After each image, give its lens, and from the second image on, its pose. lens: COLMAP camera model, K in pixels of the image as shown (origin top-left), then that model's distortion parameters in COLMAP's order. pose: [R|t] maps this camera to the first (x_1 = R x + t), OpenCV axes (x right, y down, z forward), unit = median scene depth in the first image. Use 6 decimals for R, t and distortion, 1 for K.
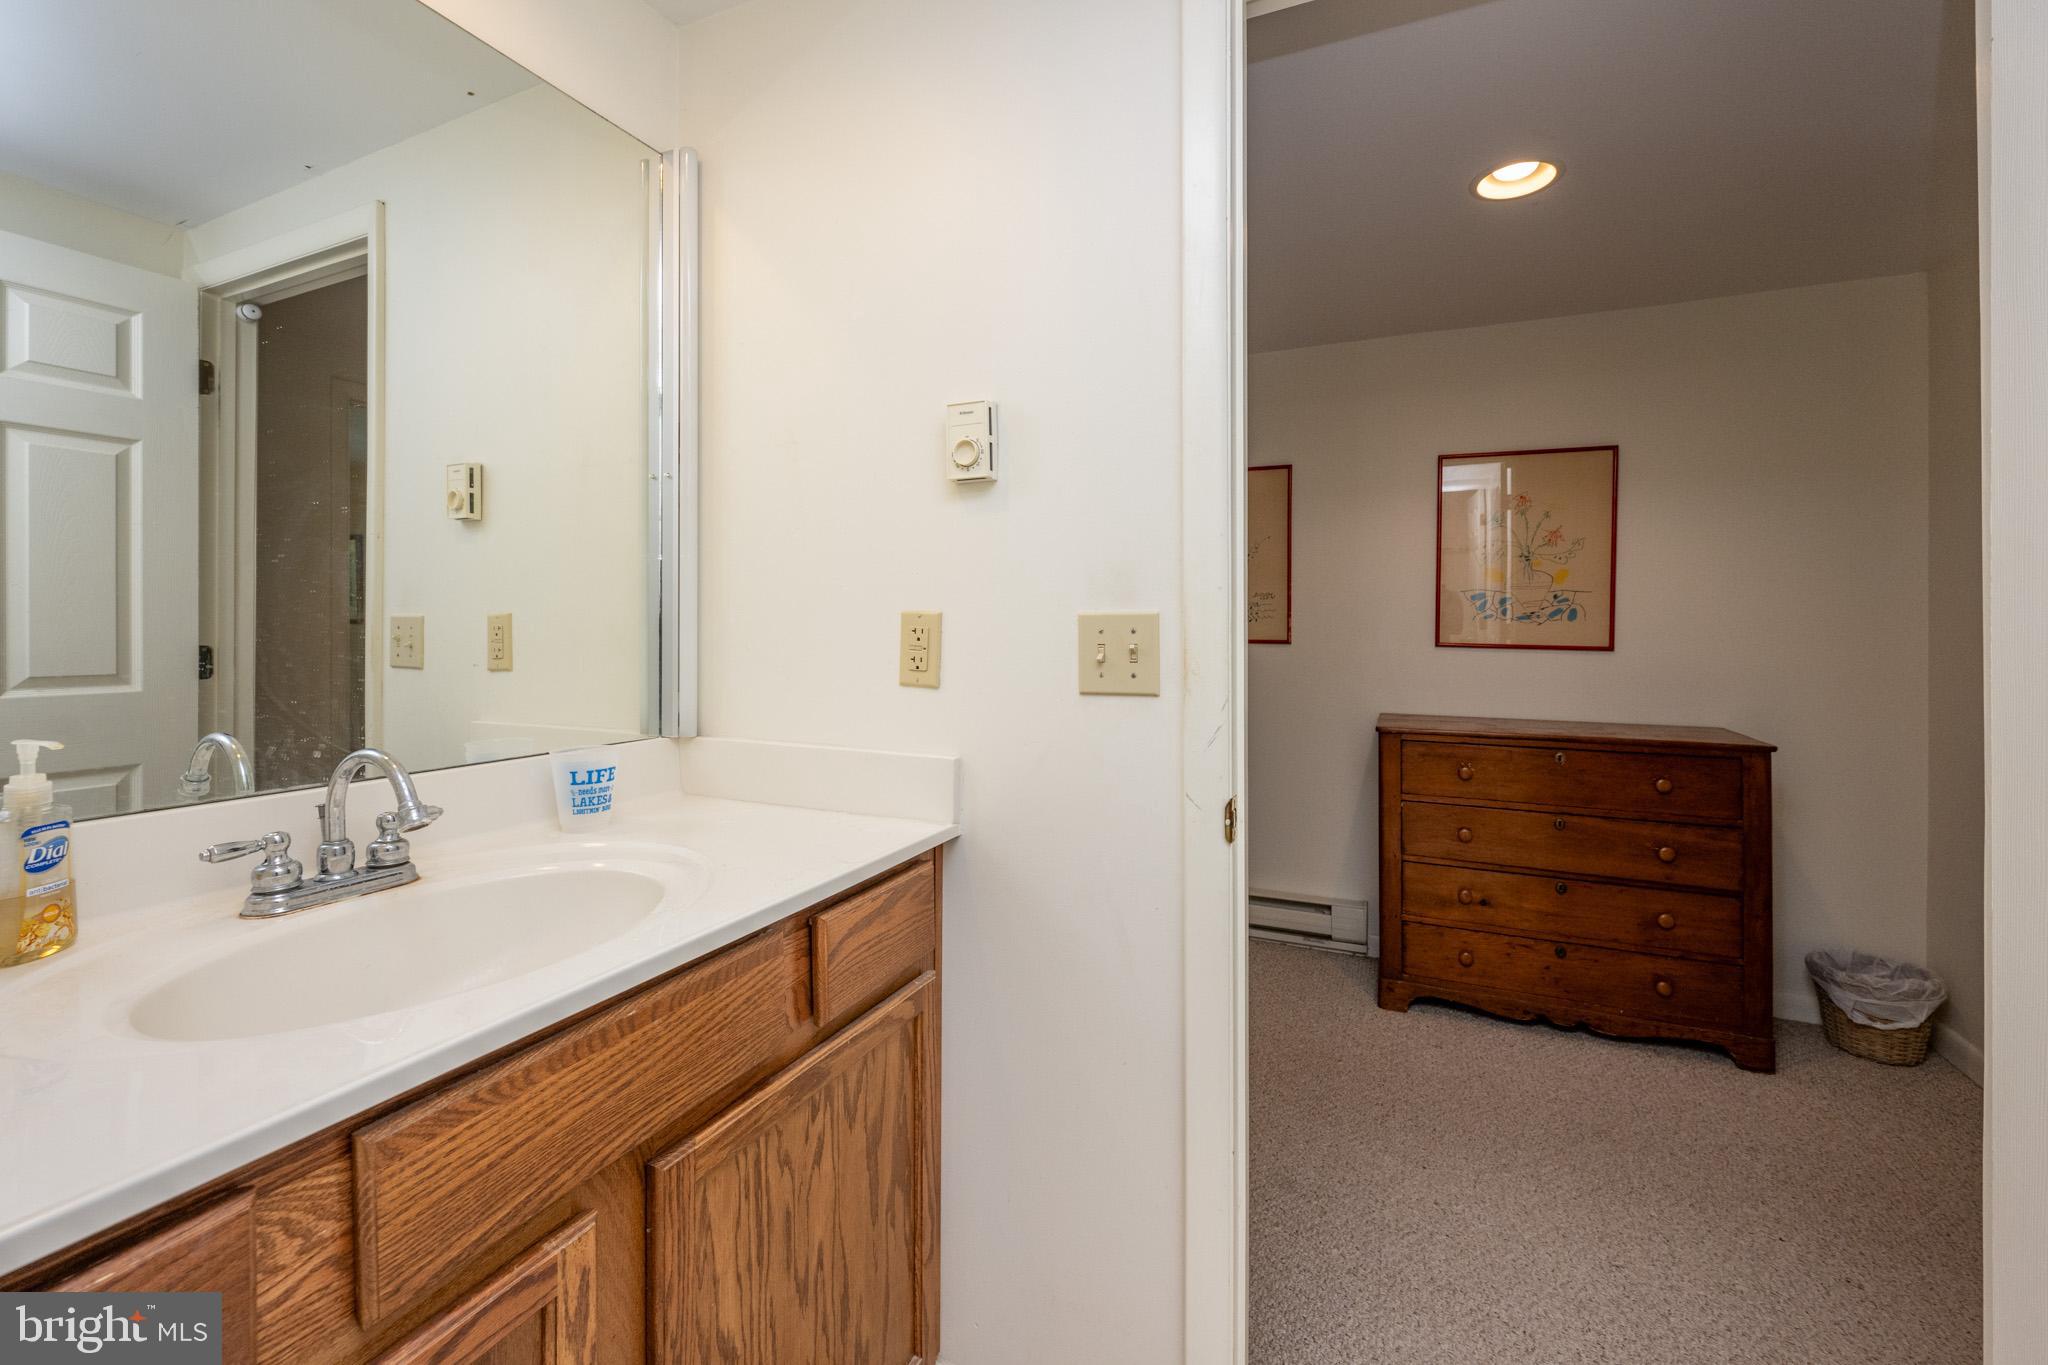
lens RADIAL K [[860.0, 0, 1036.0], [0, 860.0, 632.7], [0, 0, 1]] dist [0.002954, -0.000601]
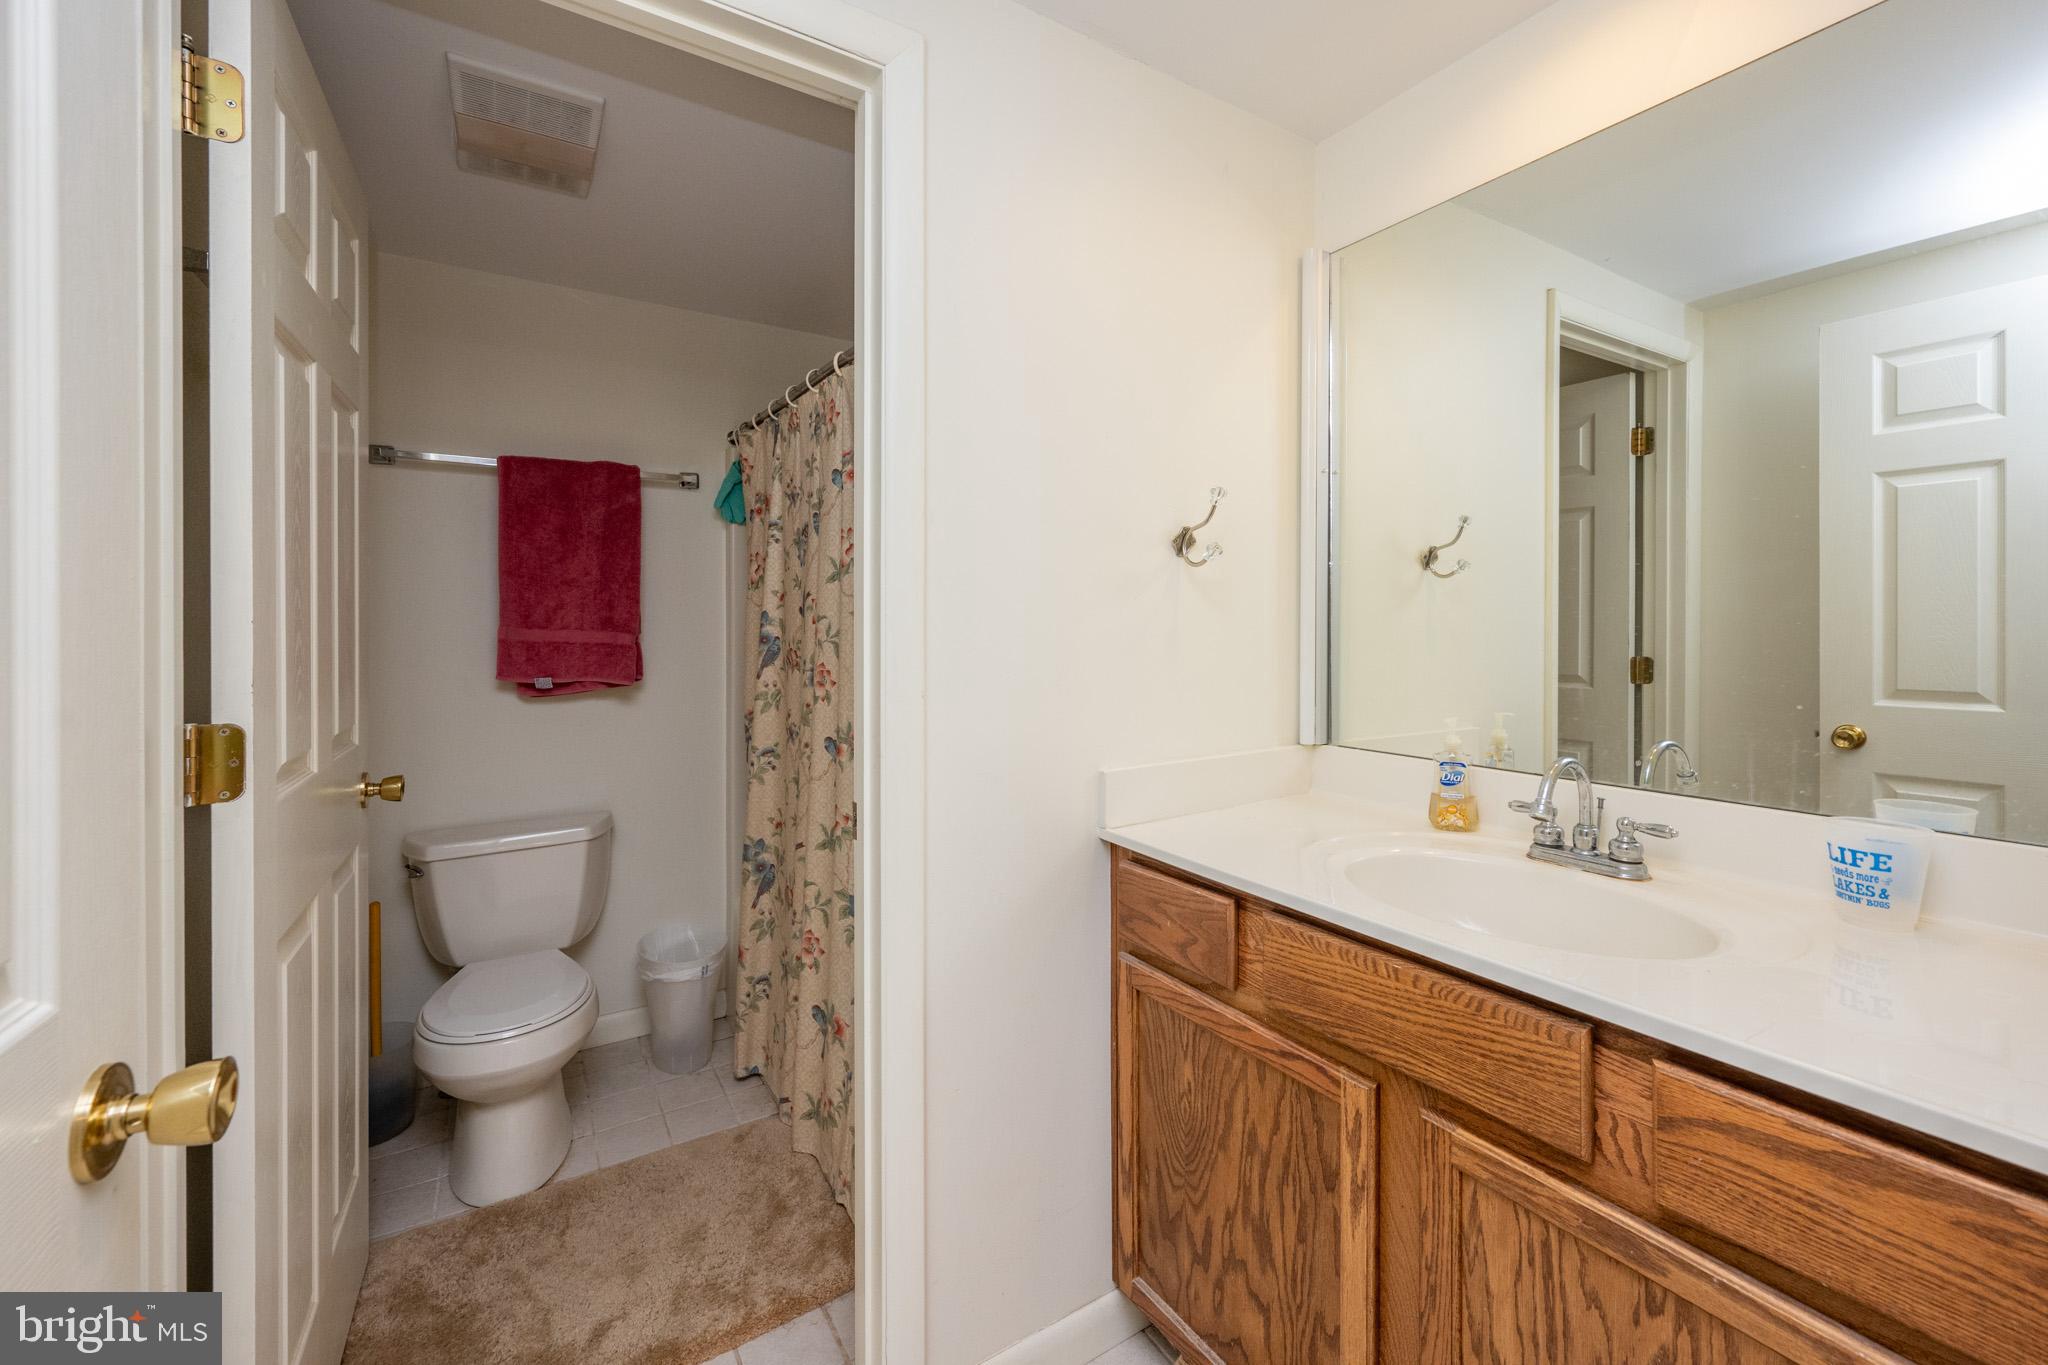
lens RADIAL K [[860.0, 0, 1036.3], [0, 860.0, 626.9], [0, 0, 1]] dist [0.002954, -0.000601]
pose [[-0.569450, 0.001920, -0.822024, 0.806318], [-0.000125, 0.999997, 0.002422, -0.070607], [0.822026, 0.001481, -0.569448, 1.126786]]
